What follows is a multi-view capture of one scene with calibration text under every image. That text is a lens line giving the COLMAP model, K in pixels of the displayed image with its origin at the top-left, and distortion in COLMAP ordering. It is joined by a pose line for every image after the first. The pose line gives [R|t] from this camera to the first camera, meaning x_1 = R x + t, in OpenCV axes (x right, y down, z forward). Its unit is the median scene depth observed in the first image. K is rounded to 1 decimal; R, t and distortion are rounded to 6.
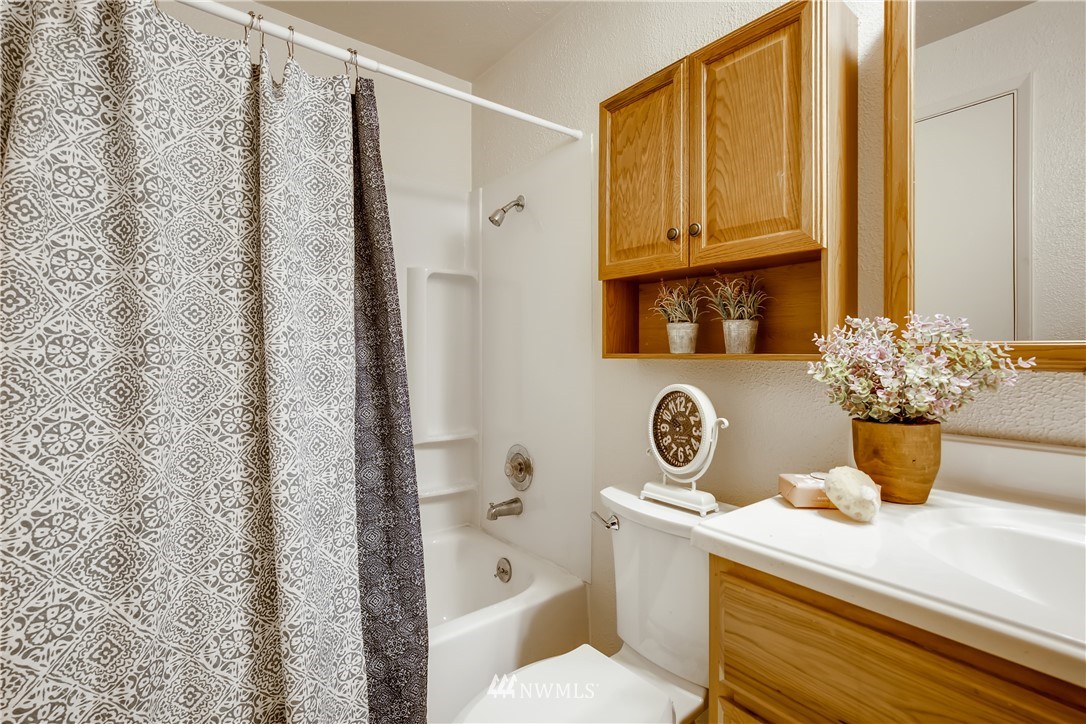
lens RADIAL K [[503.6, 0, 525.3], [0, 503.6, 347.1], [0, 0, 1]] dist [0.001440, 0.000287]
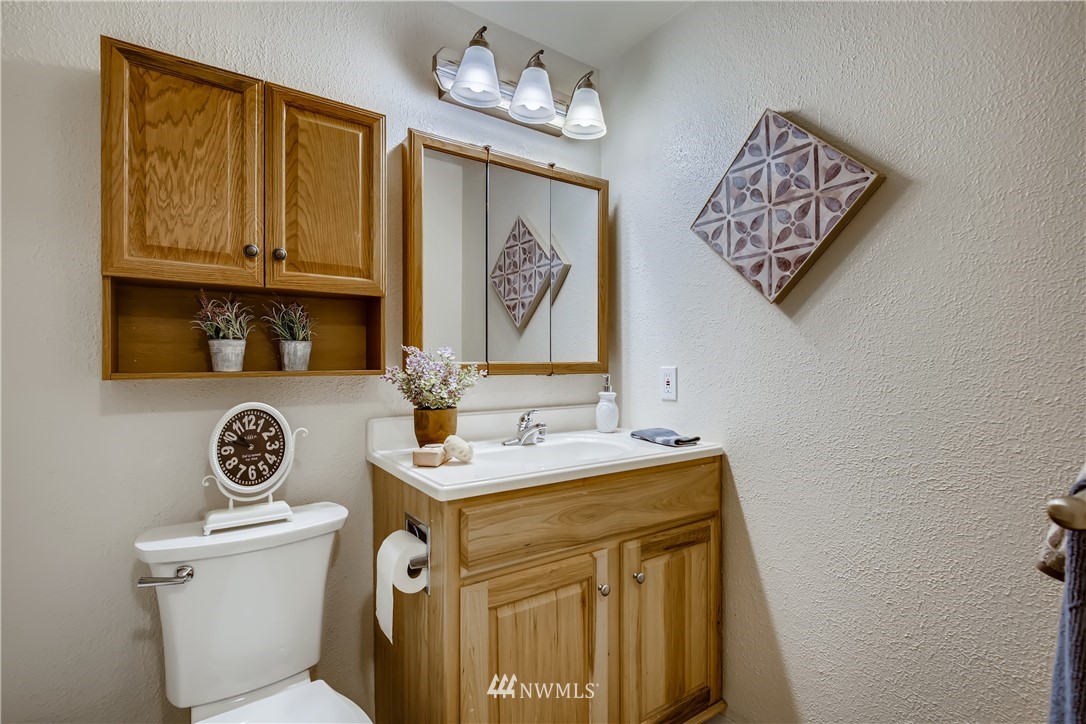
lens RADIAL K [[503.6, 0, 541.5], [0, 503.6, 363.6], [0, 0, 1]] dist [0.001440, 0.000287]
pose [[0.061592, 0.004584, 0.998091, -0.647068], [-0.000109, 0.999989, -0.004586, 0.001567], [-0.998101, 0.000174, 0.061592, 0.362956]]
